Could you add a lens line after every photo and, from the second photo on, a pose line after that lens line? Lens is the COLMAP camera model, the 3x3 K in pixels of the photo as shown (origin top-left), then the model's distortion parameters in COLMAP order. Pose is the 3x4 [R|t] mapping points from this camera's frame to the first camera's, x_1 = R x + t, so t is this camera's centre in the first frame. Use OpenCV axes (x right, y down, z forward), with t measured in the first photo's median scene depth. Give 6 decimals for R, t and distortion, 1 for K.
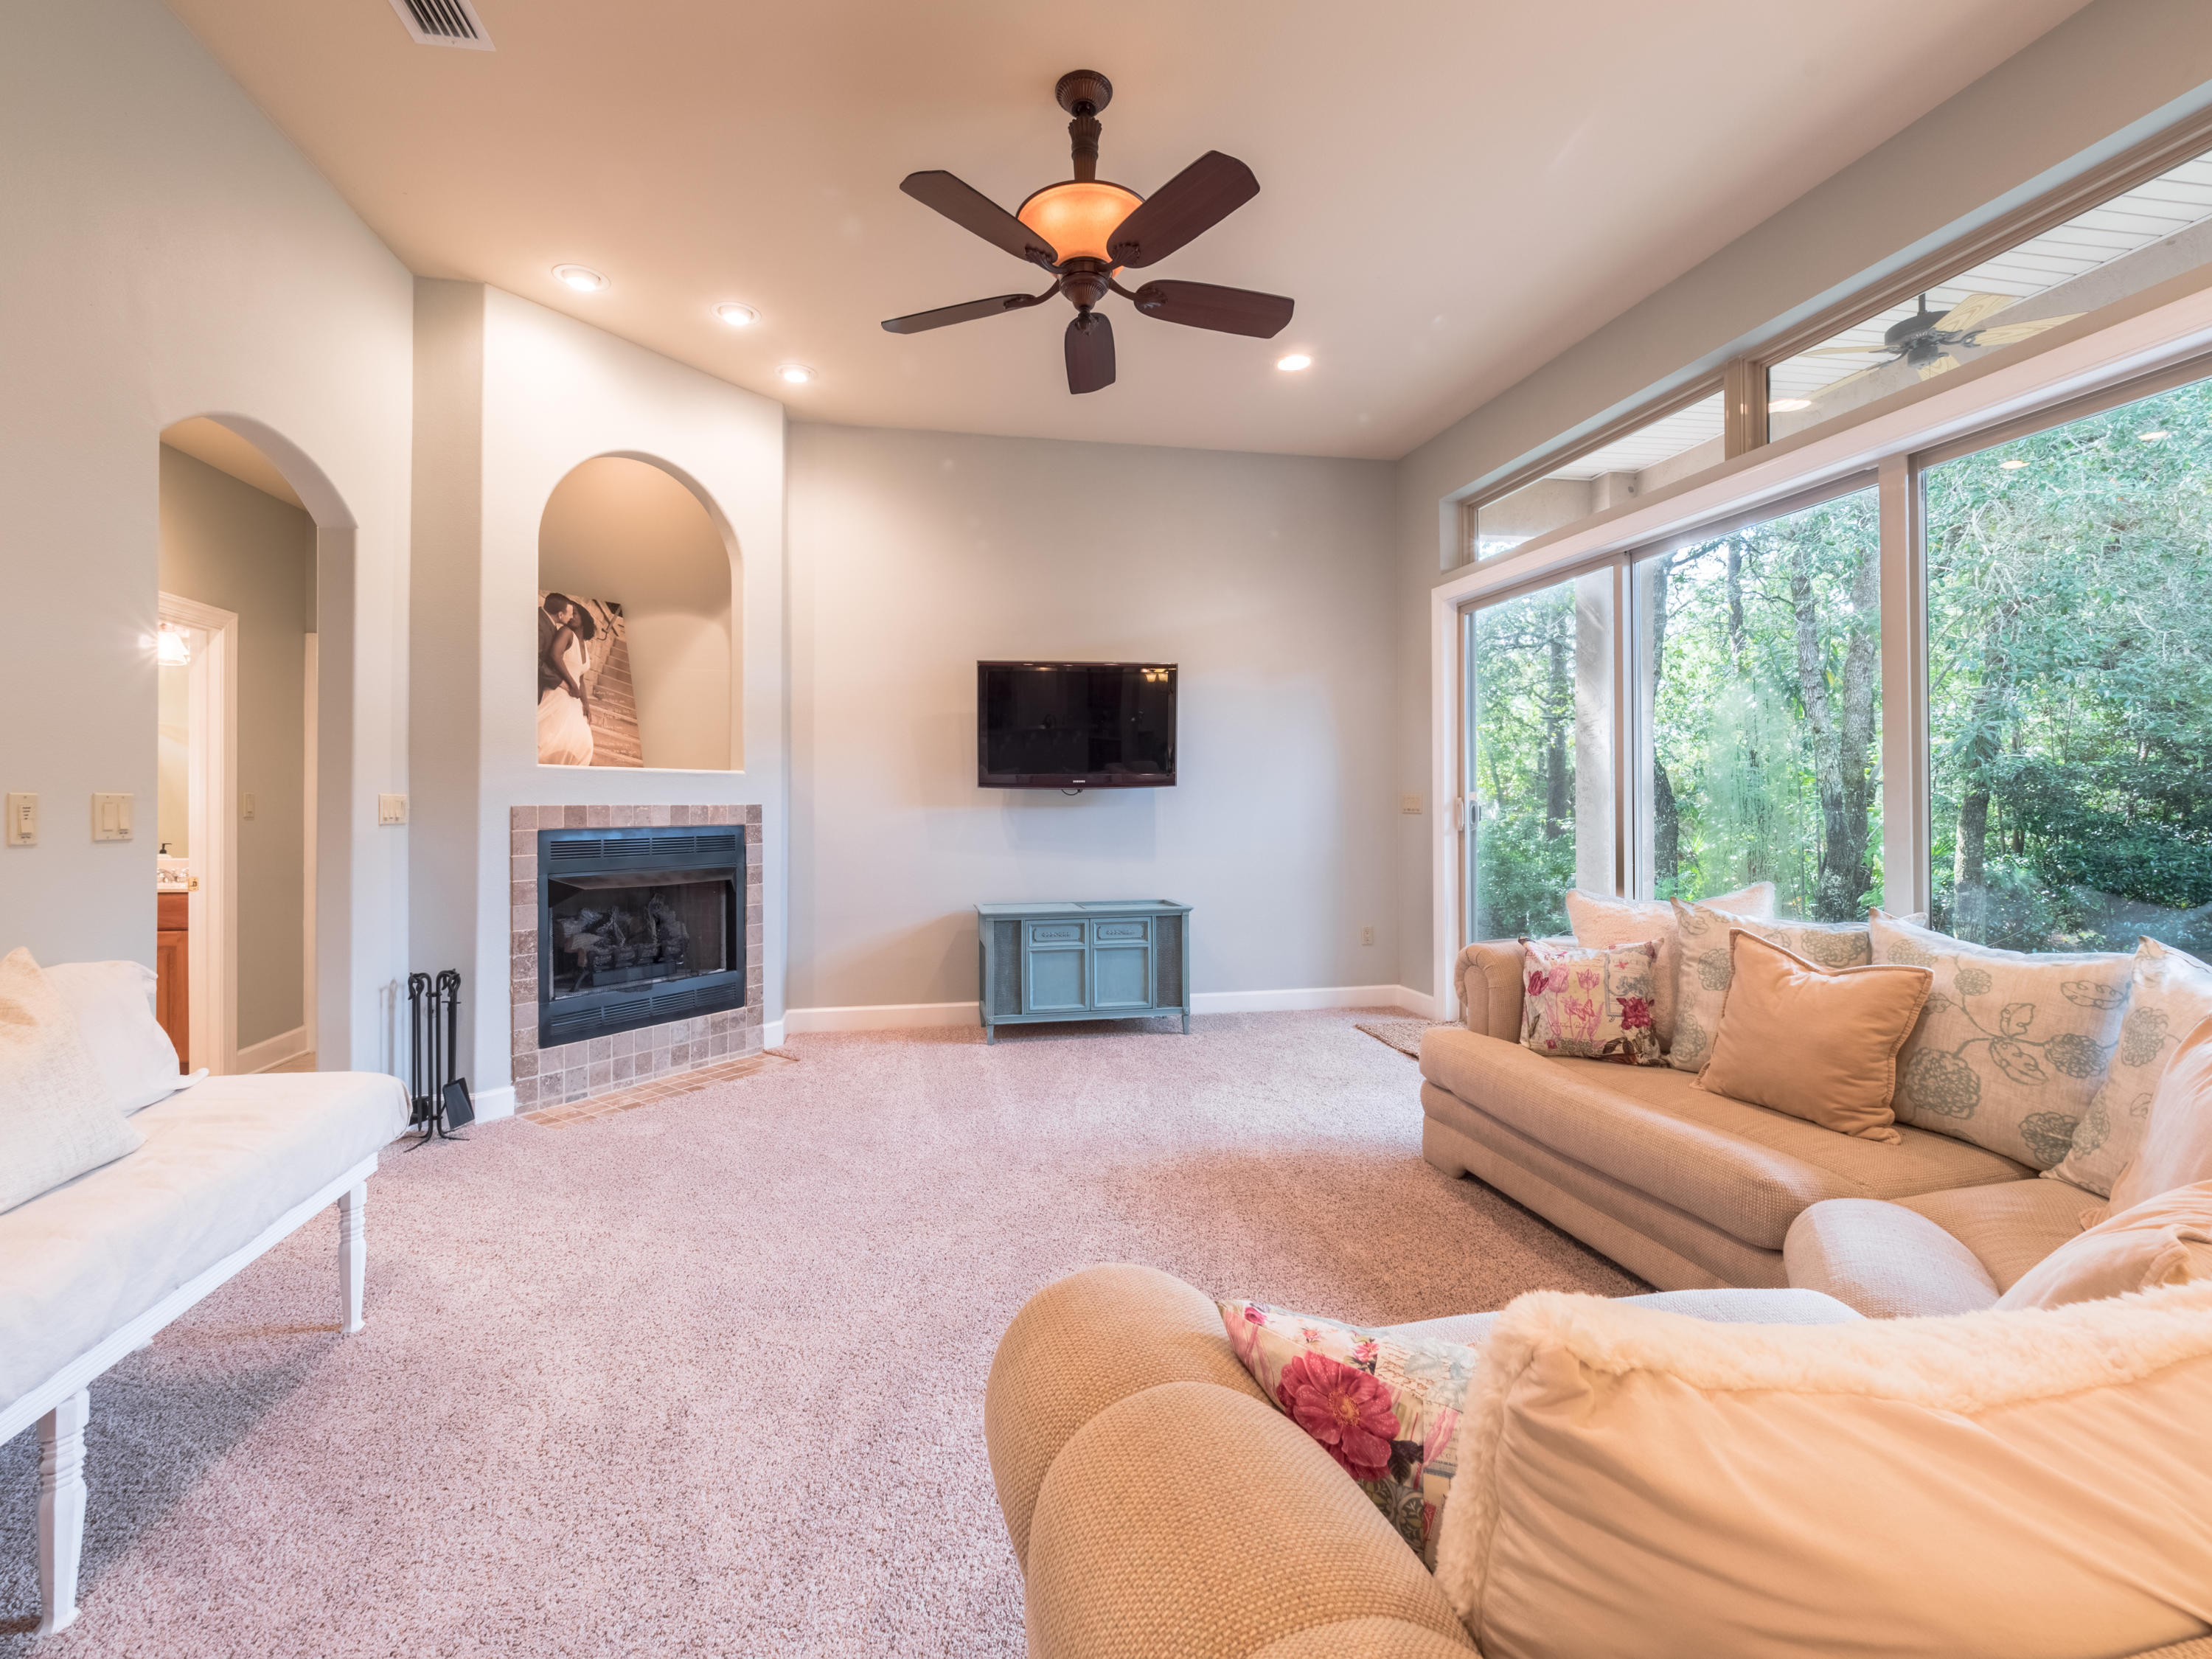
lens RADIAL K [[959.1, 0, 1057.2], [0, 959.1, 796.4], [0, 0, 1]] dist [-0.011946, -0.000700]
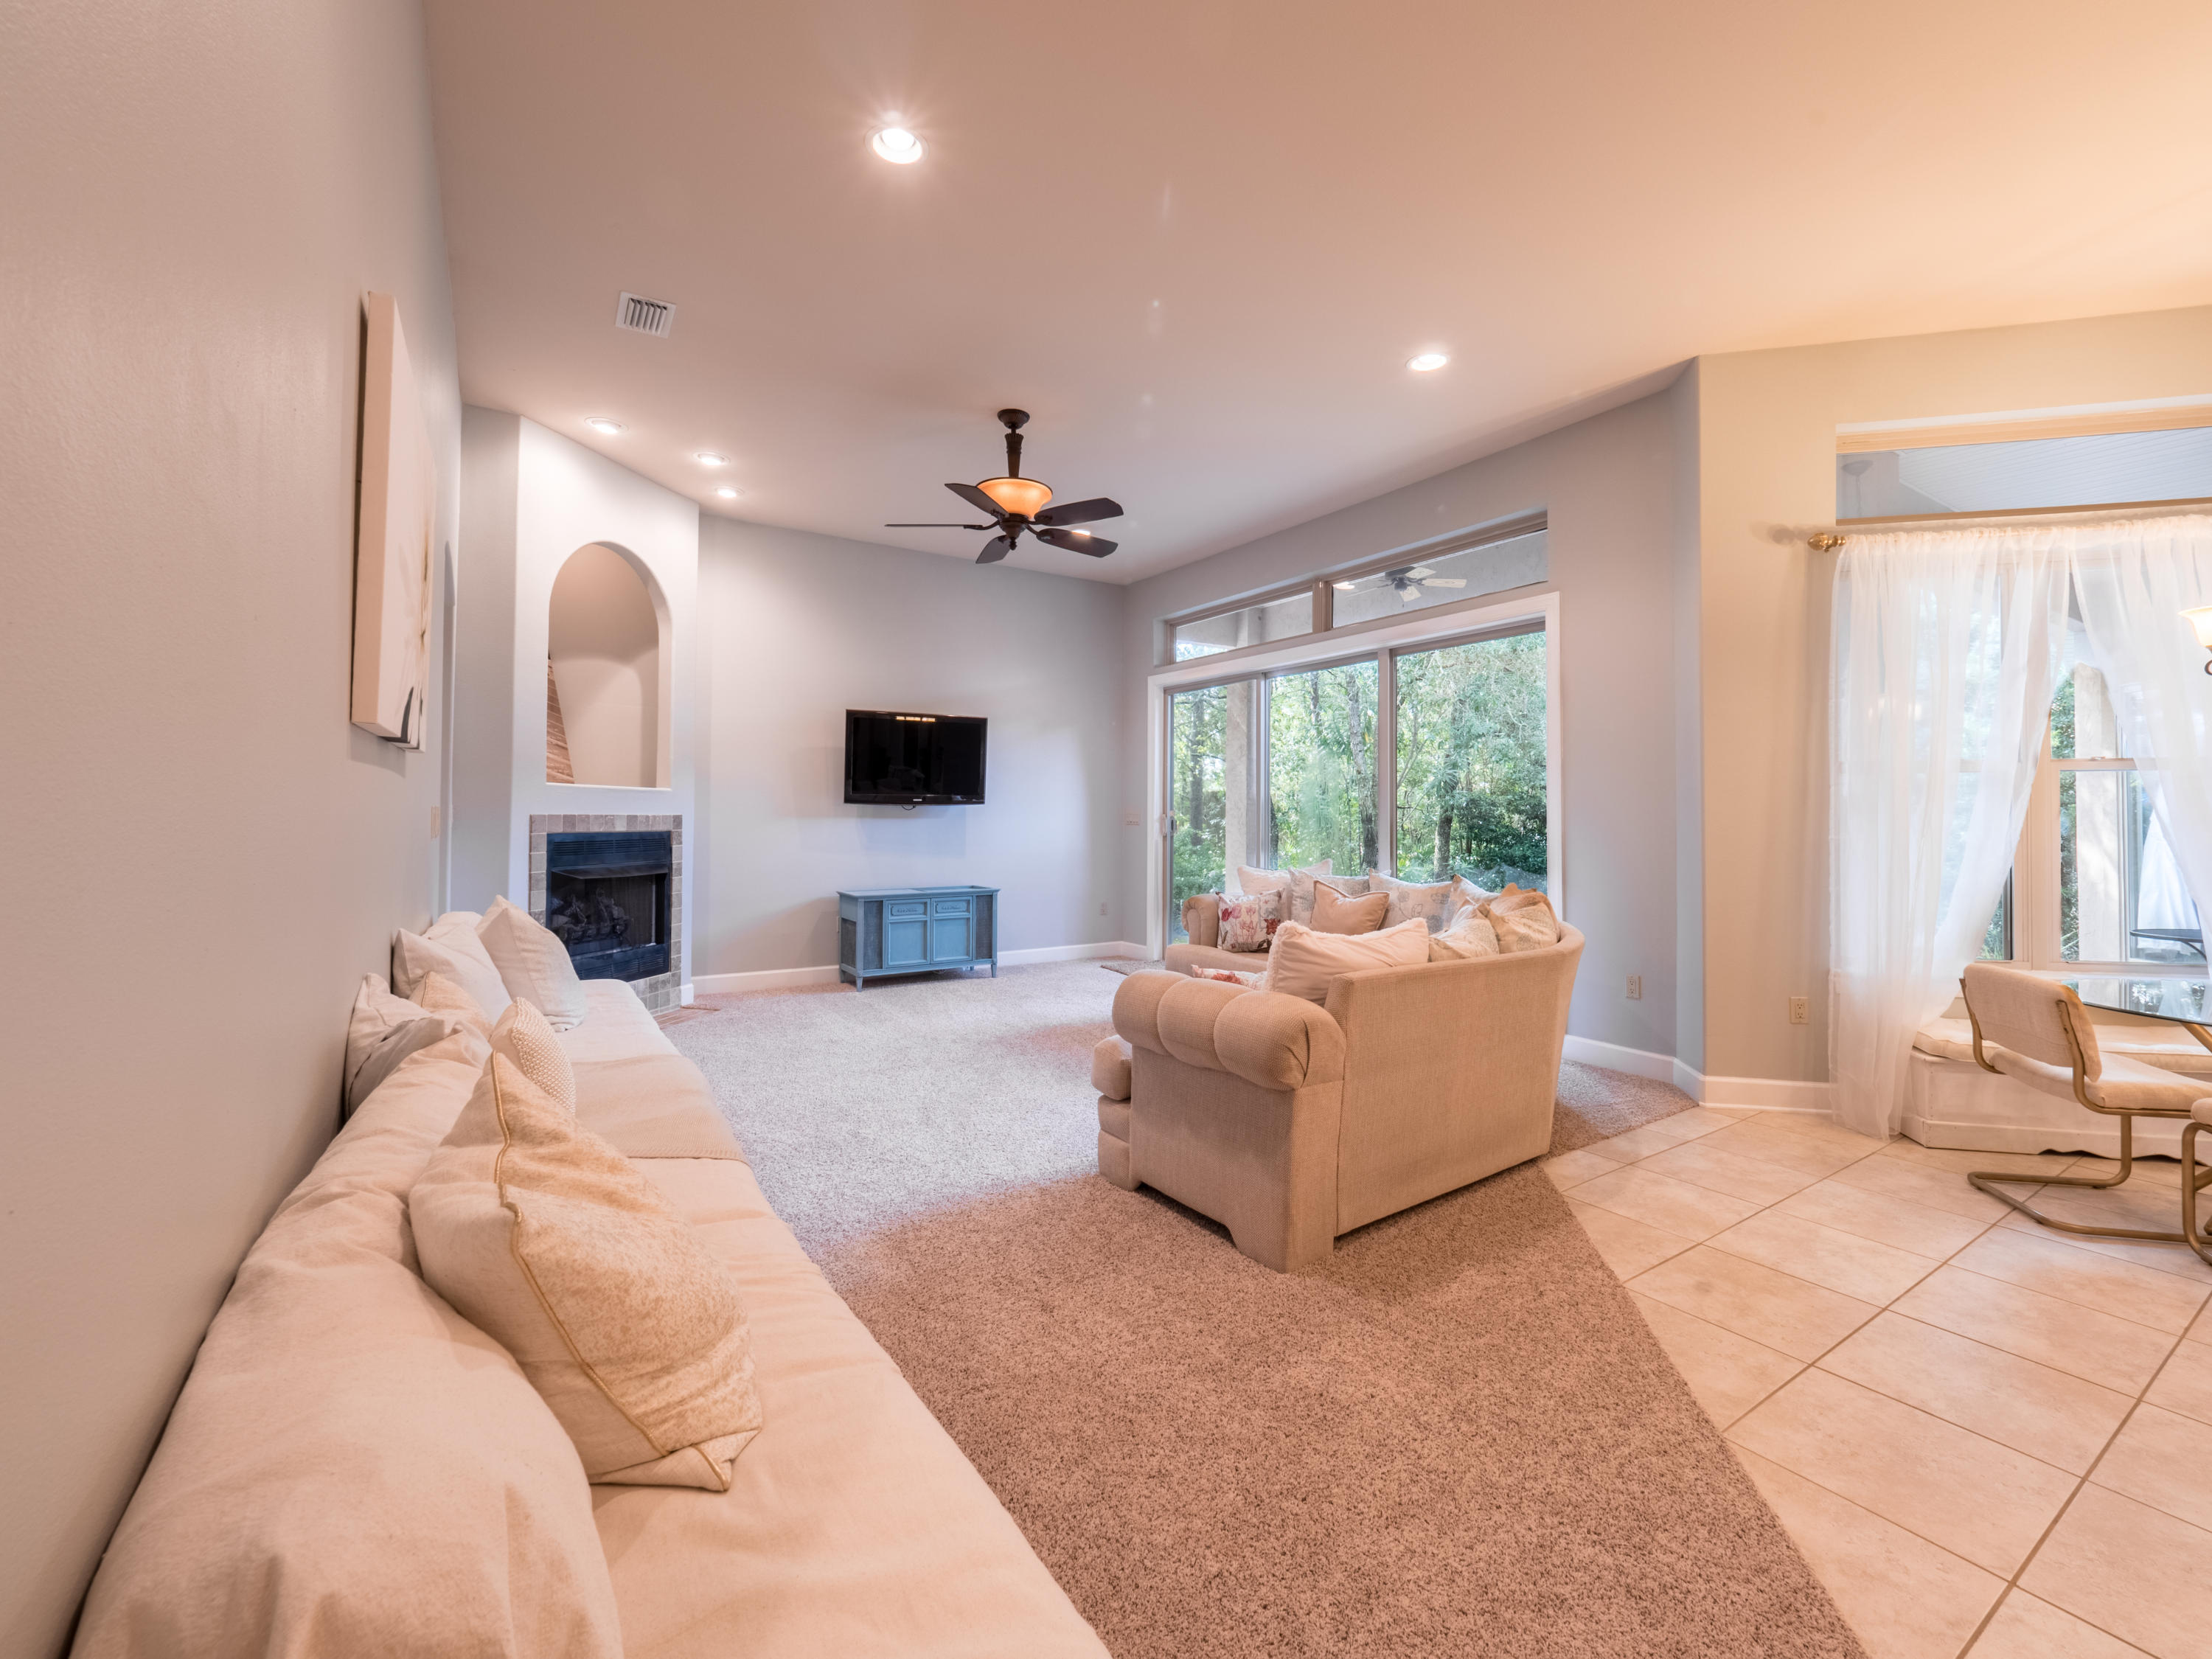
lens RADIAL K [[940.0, 0, 1111.1], [0, 940.0, 795.2], [0, 0, 1]] dist [-0.010631, -0.000118]
pose [[0.918393, 0.017296, 0.395291, -0.277855], [-0.010521, 0.999758, -0.019300, 0.000204], [-0.395530, 0.013566, 0.918353, -0.384319]]
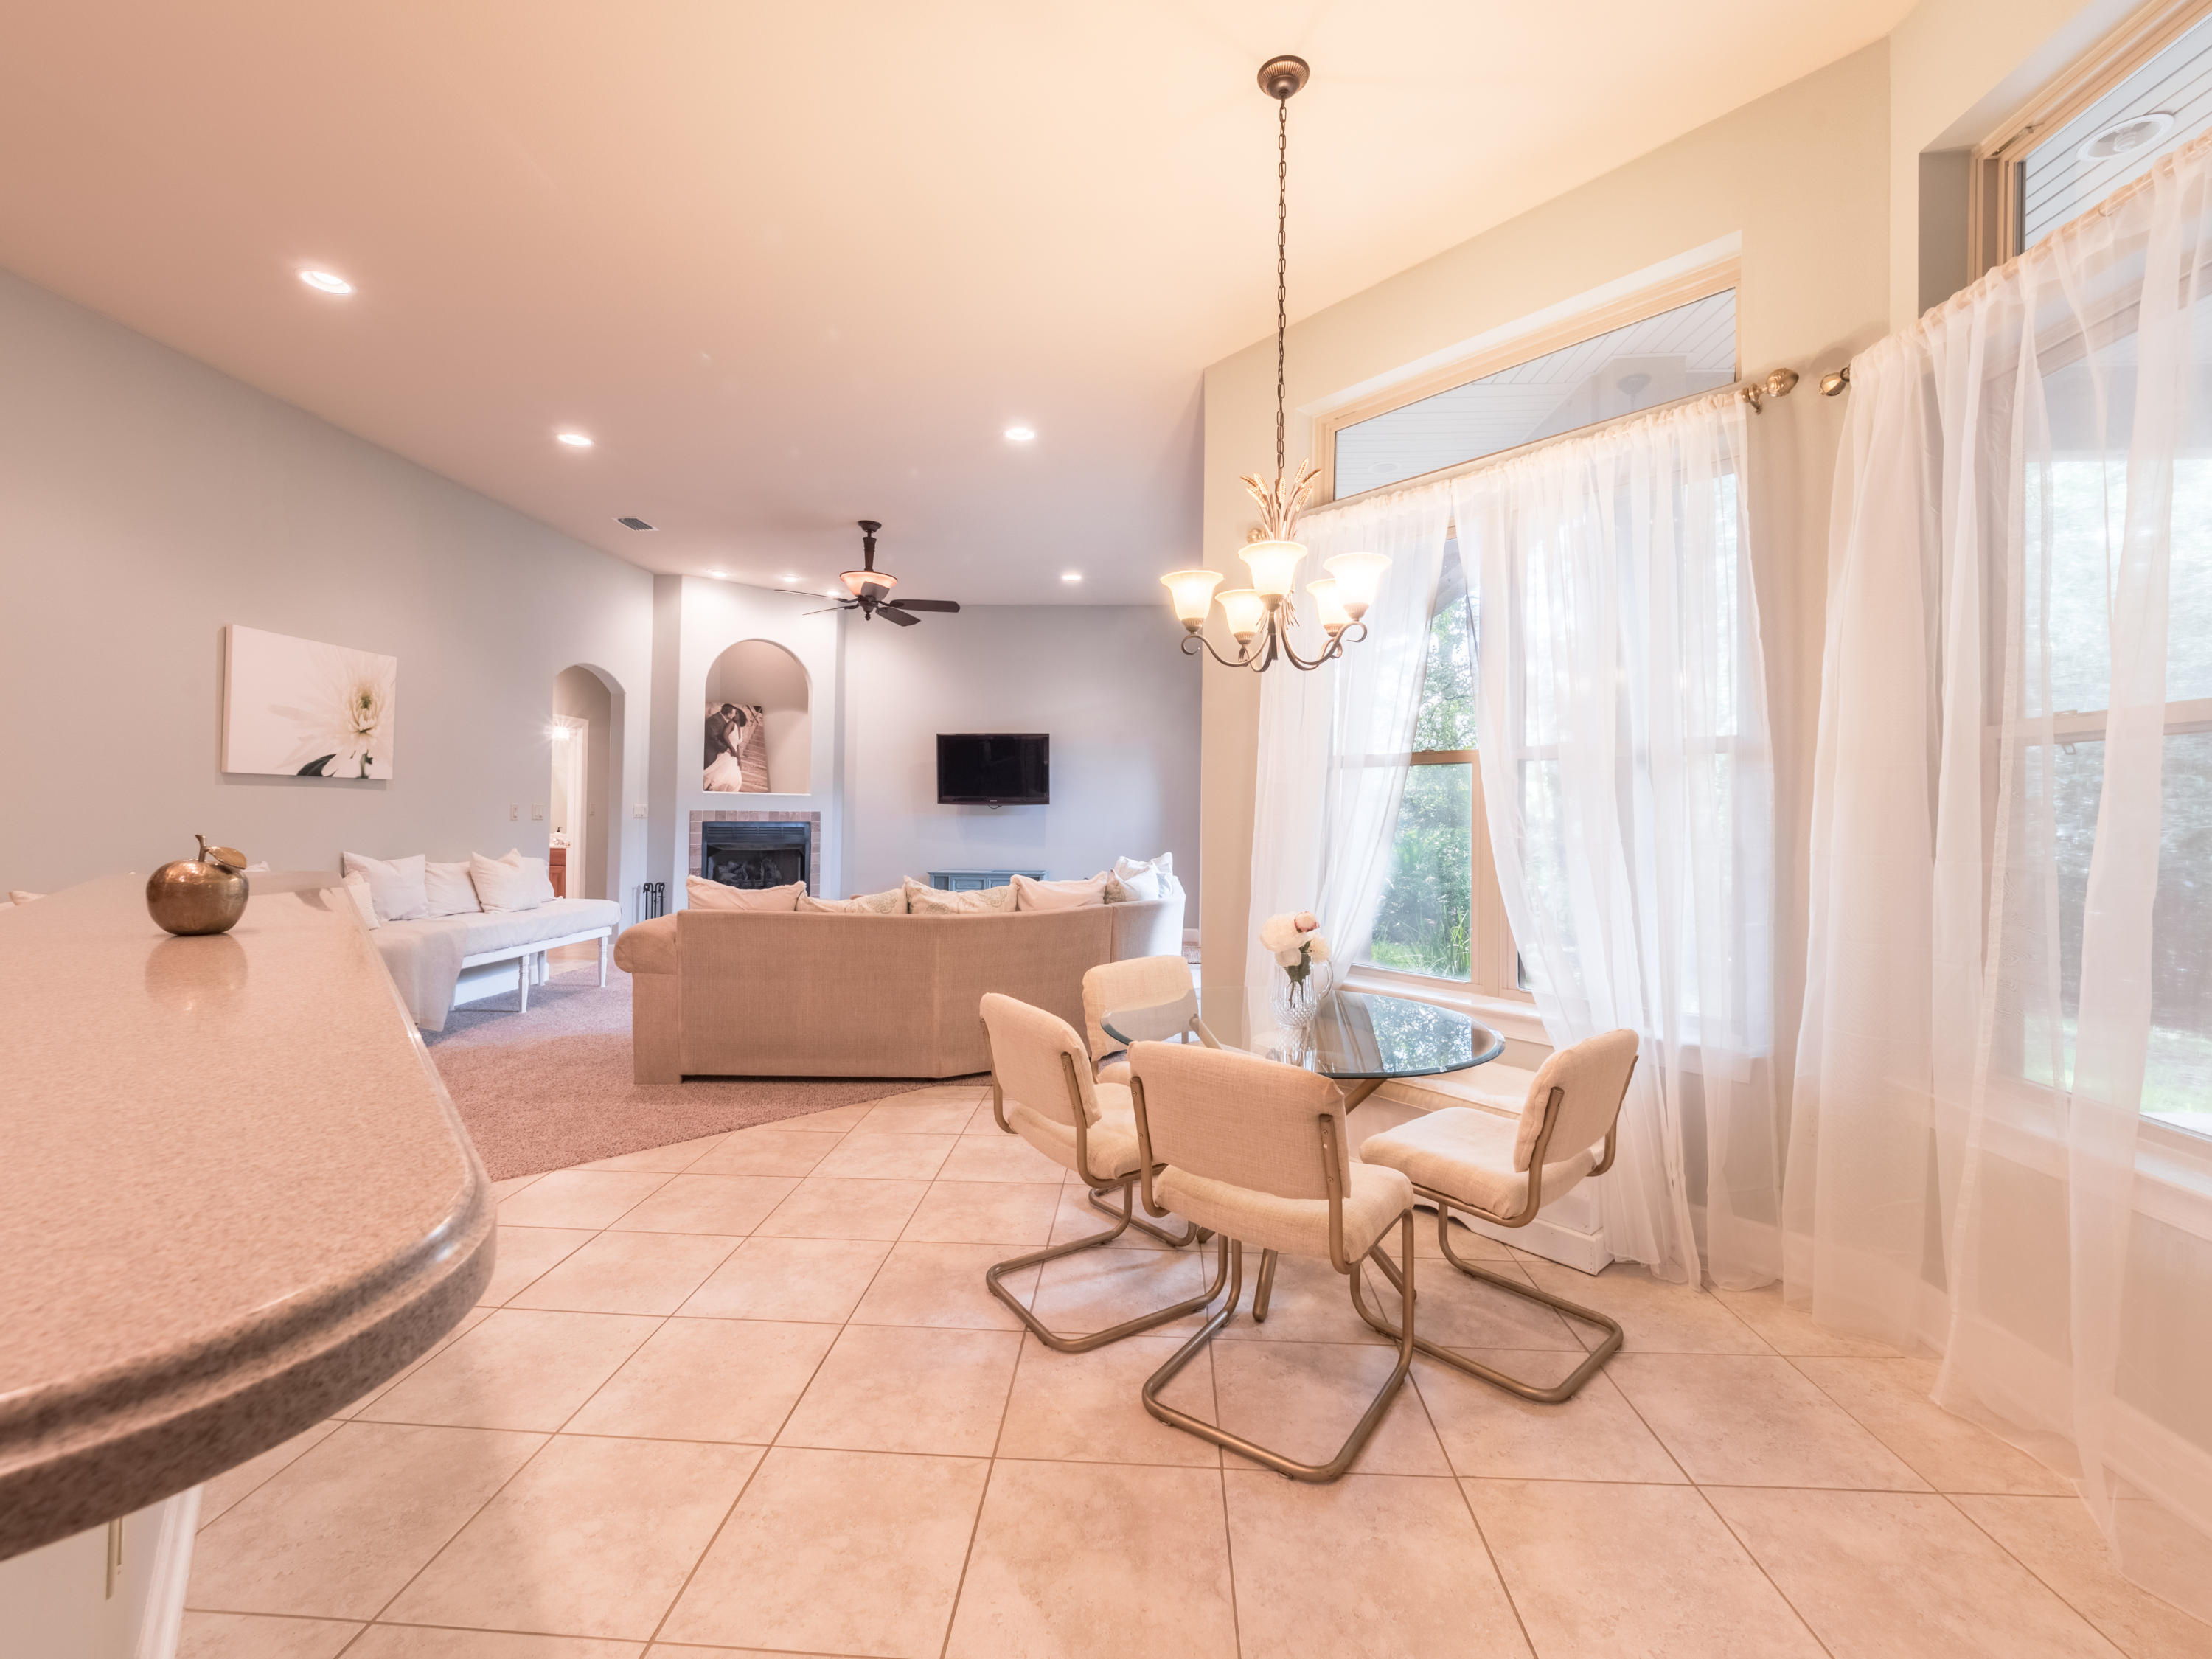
lens RADIAL K [[929.4, 0, 1107.7], [0, 929.4, 803.4], [0, 0, 1]] dist [-0.002122, -0.000700]
pose [[0.974786, 0.010555, -0.222892, 0.668661], [-0.012132, 0.999910, -0.005705, -0.004535], [0.222812, 0.008265, 0.974826, -0.692031]]
